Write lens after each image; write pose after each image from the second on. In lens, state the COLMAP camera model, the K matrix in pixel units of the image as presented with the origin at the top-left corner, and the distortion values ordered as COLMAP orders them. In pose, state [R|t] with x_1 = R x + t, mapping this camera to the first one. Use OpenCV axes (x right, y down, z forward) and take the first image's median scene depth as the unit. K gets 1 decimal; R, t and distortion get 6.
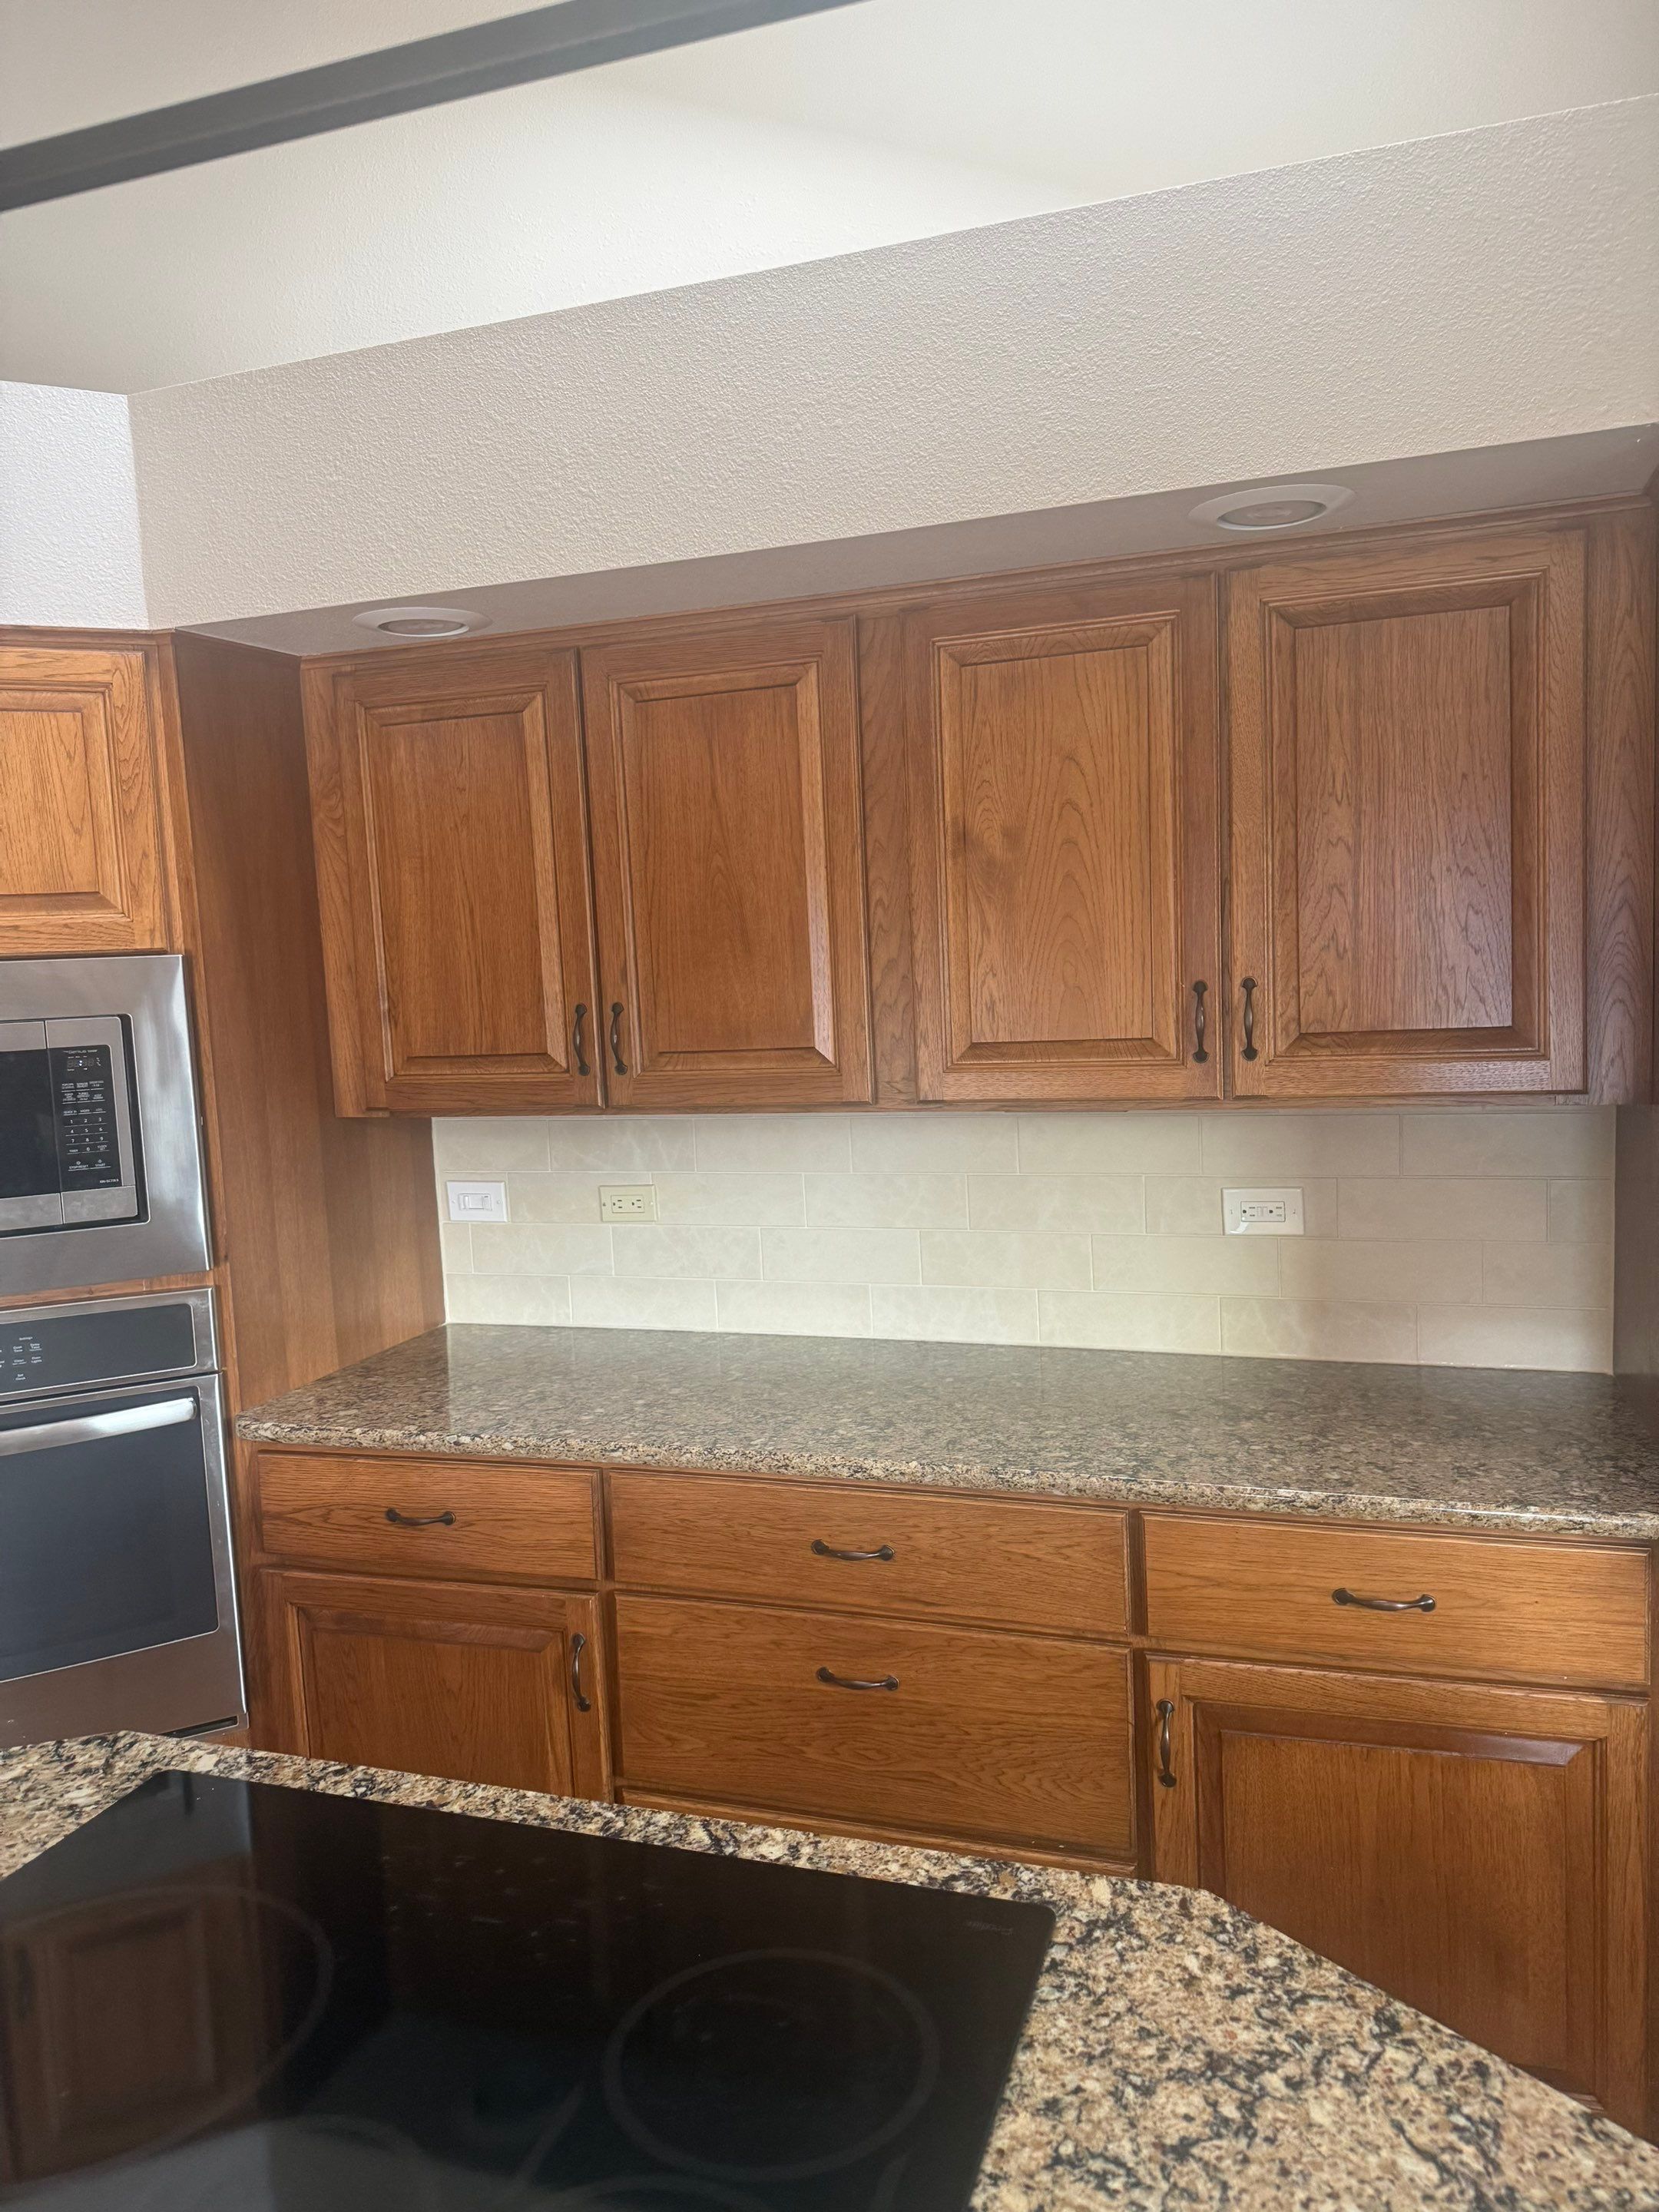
lens RADIAL K [[1572.0, 0, 827.3], [0, 1572.0, 1093.9], [0, 0, 1]] dist [0.046744, -0.029080]
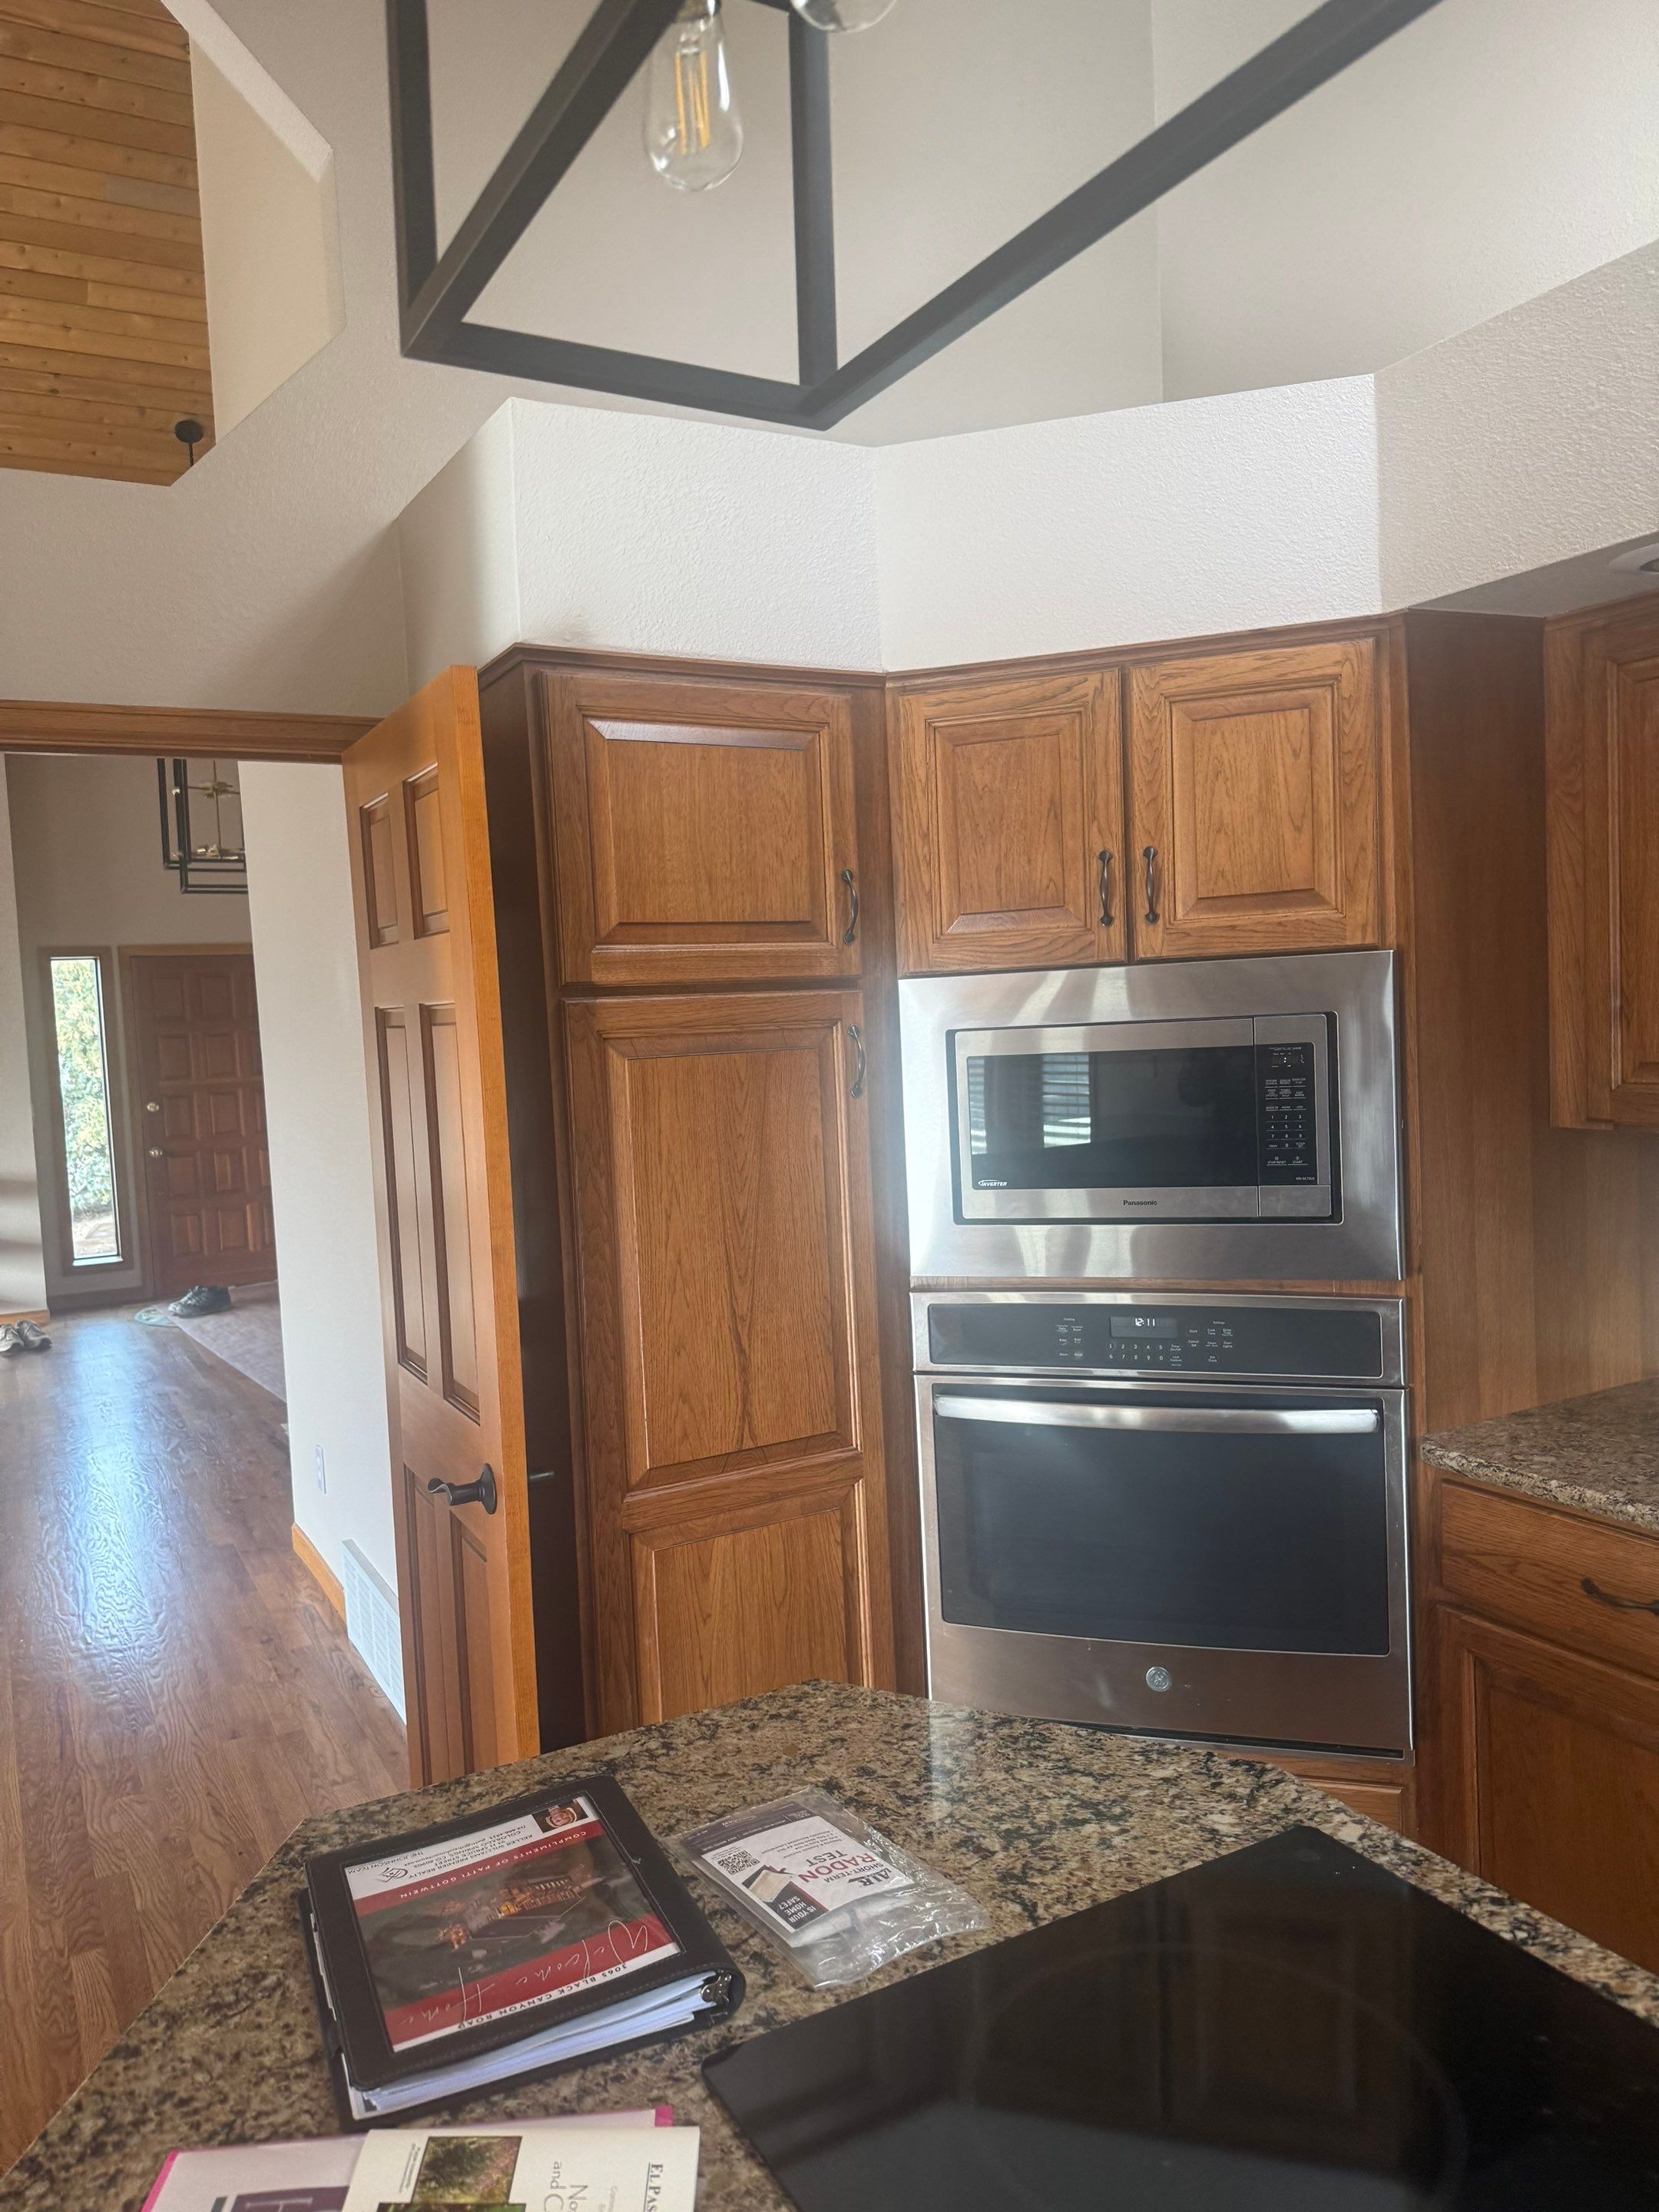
lens RADIAL K [[1563.7, 0, 809.4], [0, 1563.7, 1125.7], [0, 0, 1]] dist [0.026232, -0.032861]
pose [[0.730913, 0.059108, -0.679906, -0.013314], [-0.040891, 0.998245, 0.042823, -0.007827], [0.681244, -0.003498, 0.732048, 0.066271]]
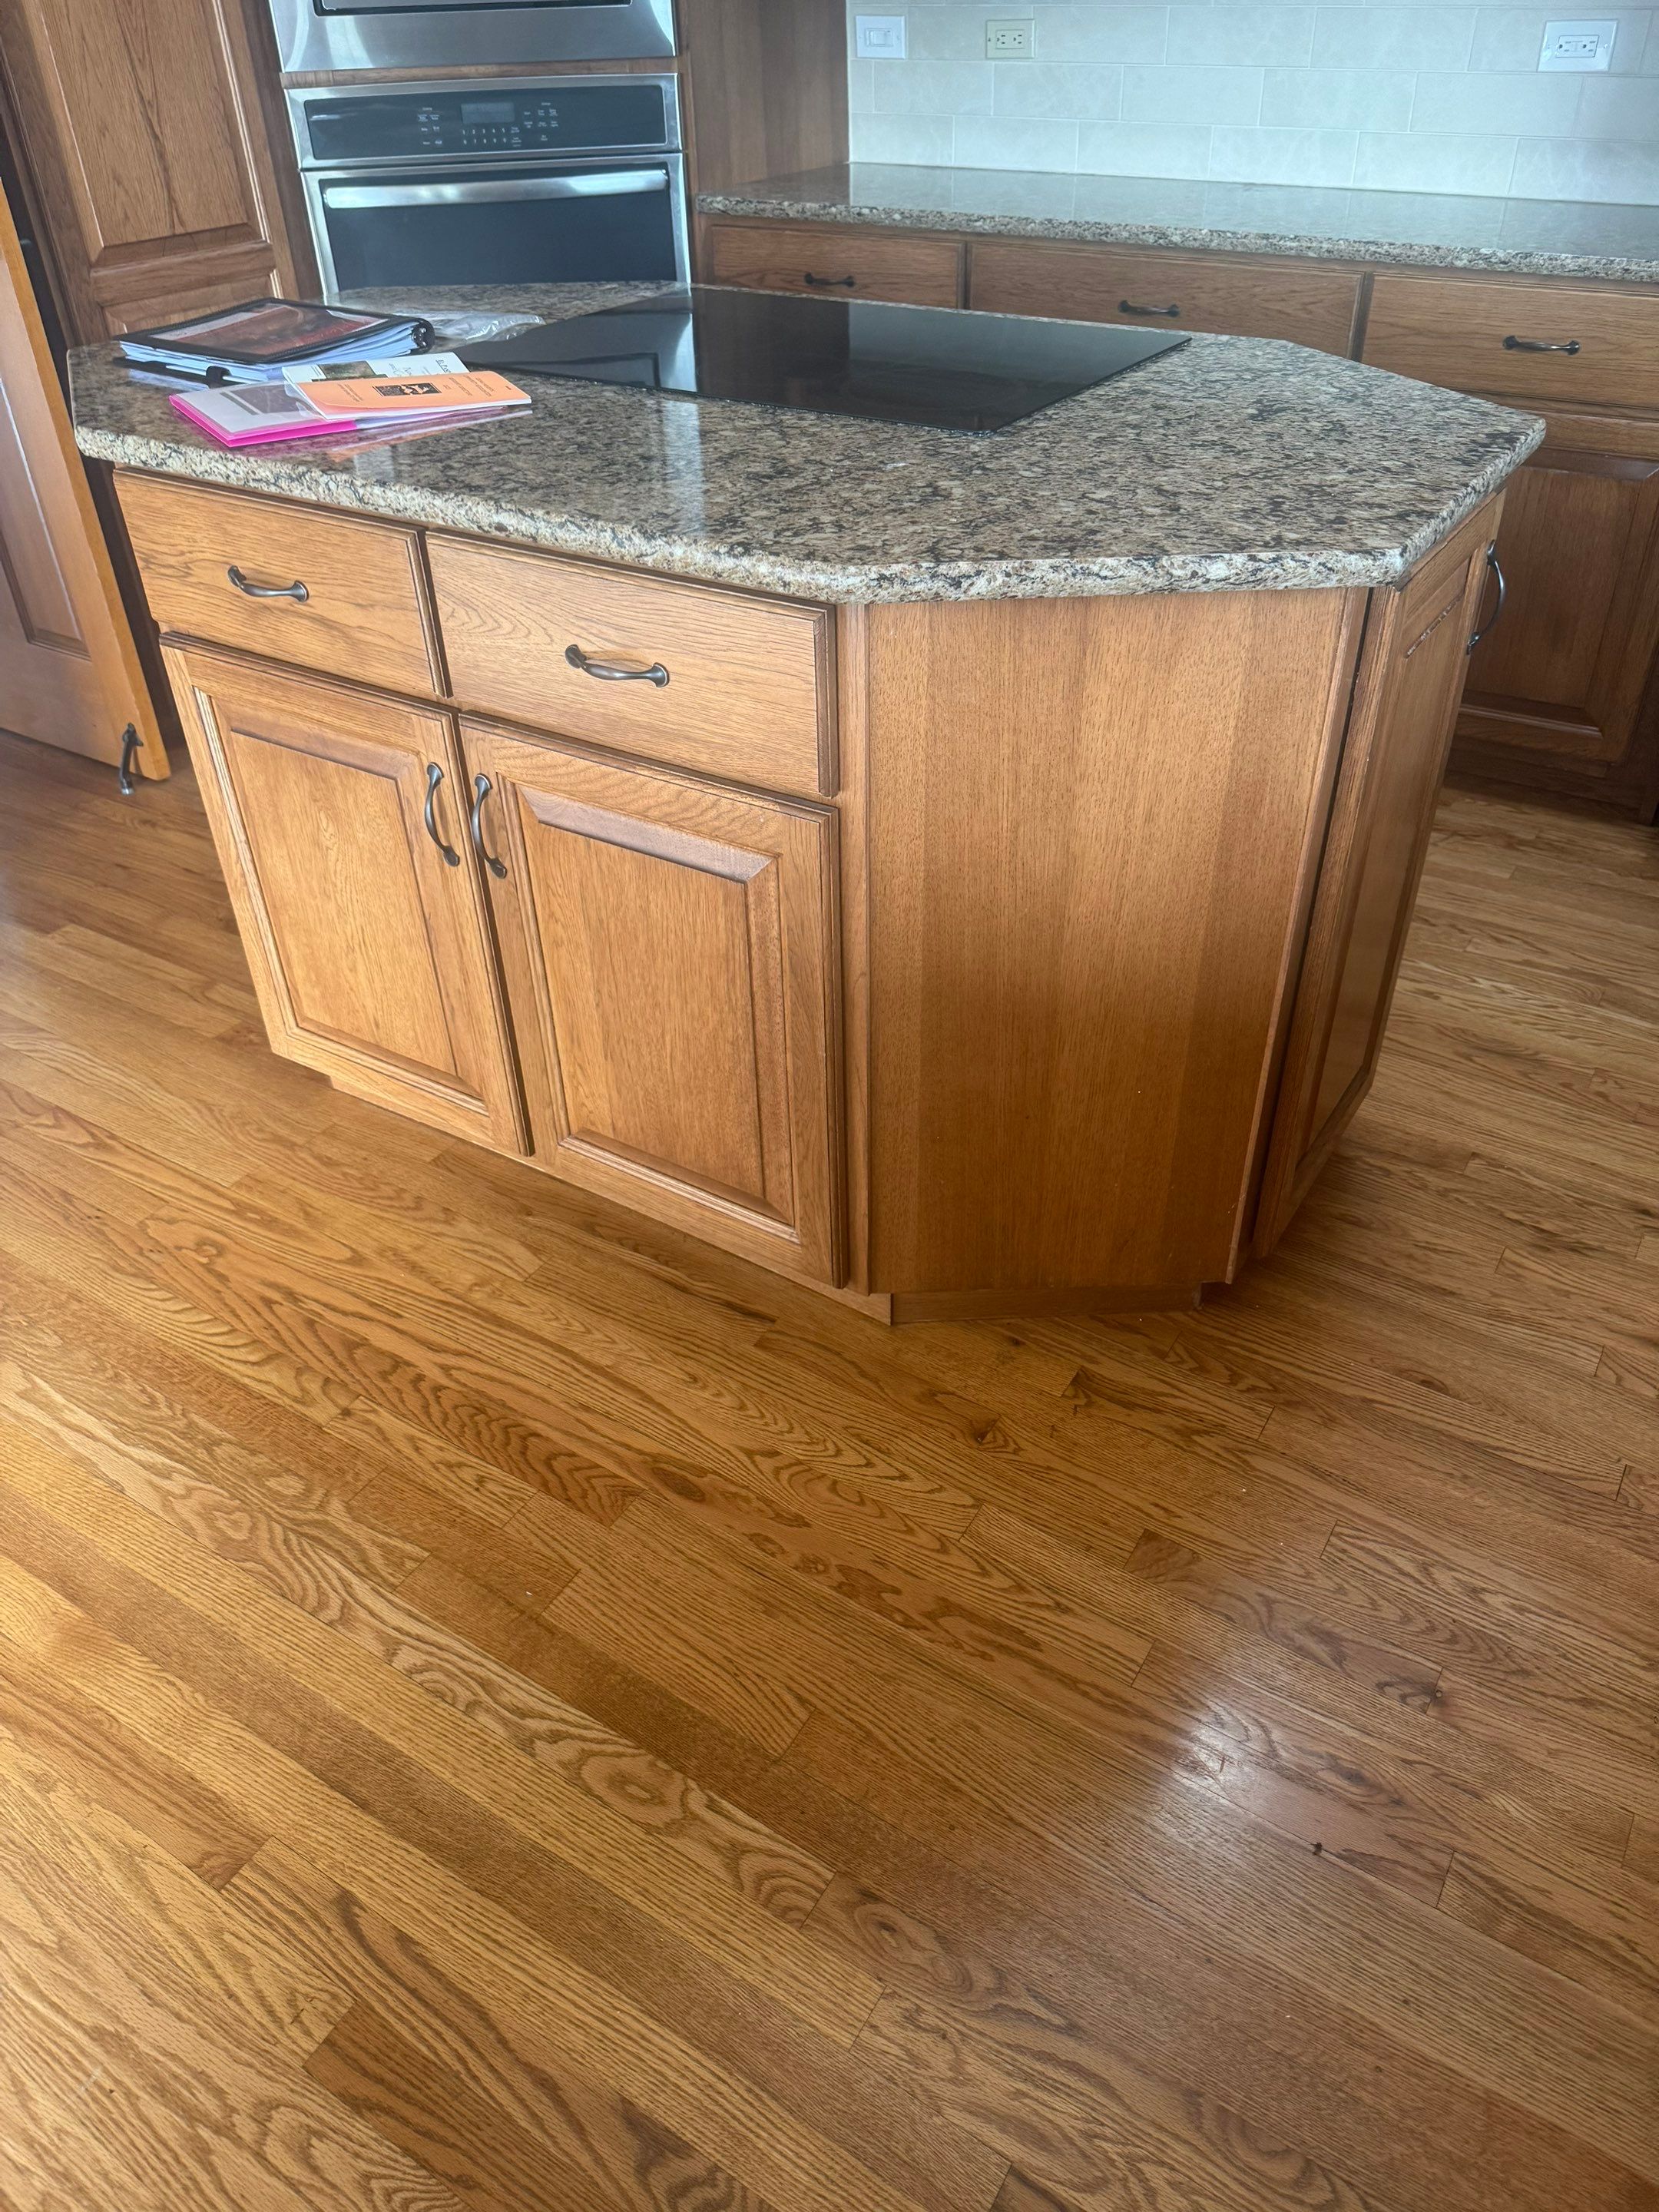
lens RADIAL K [[1563.7, 0, 846.8], [0, 1563.7, 1097.8], [0, 0, 1]] dist [0.026232, -0.032861]
pose [[0.971589, 0.156424, -0.177611, 0.093189], [-0.039197, 0.846436, 0.531045, 0.139167], [0.233404, -0.508996, 0.828520, -0.416509]]
